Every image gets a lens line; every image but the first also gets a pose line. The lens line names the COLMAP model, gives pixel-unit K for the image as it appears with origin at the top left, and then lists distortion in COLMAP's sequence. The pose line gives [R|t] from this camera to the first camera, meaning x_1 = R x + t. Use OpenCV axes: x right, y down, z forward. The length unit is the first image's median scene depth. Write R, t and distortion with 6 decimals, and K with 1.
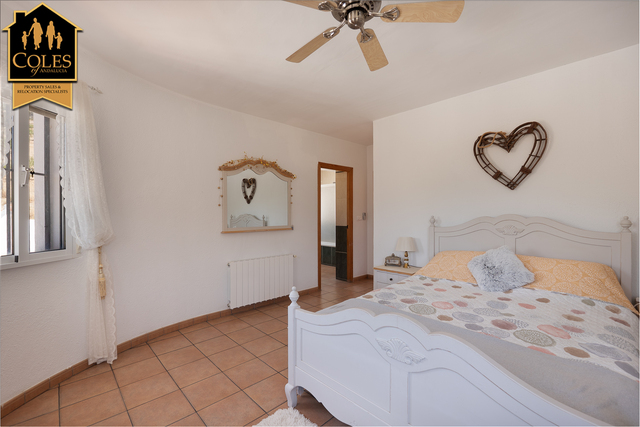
lens RADIAL K [[279.3, 0, 320.0], [0, 279.3, 213.5], [0, 0, 1]] dist [0.000070, 0.000002]
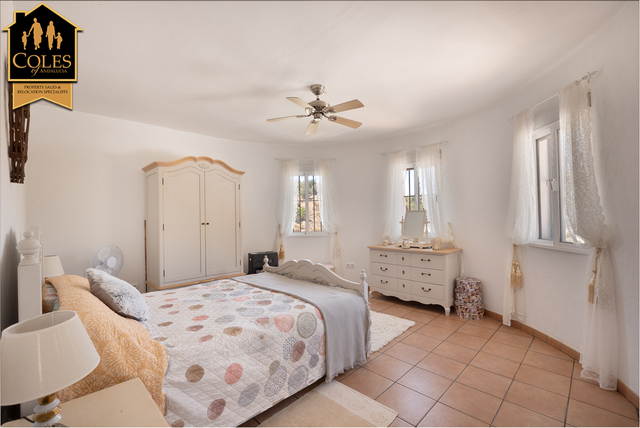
lens RADIAL K [[279.3, 0, 320.0], [0, 279.3, 214.0], [0, 0, 1]] dist [0.000070, 0.000002]
pose [[-0.999451, 0.021619, -0.025110, 0.128106], [0.021914, 0.999693, -0.011547, -0.002216], [0.024853, -0.012091, -0.999618, 2.070792]]
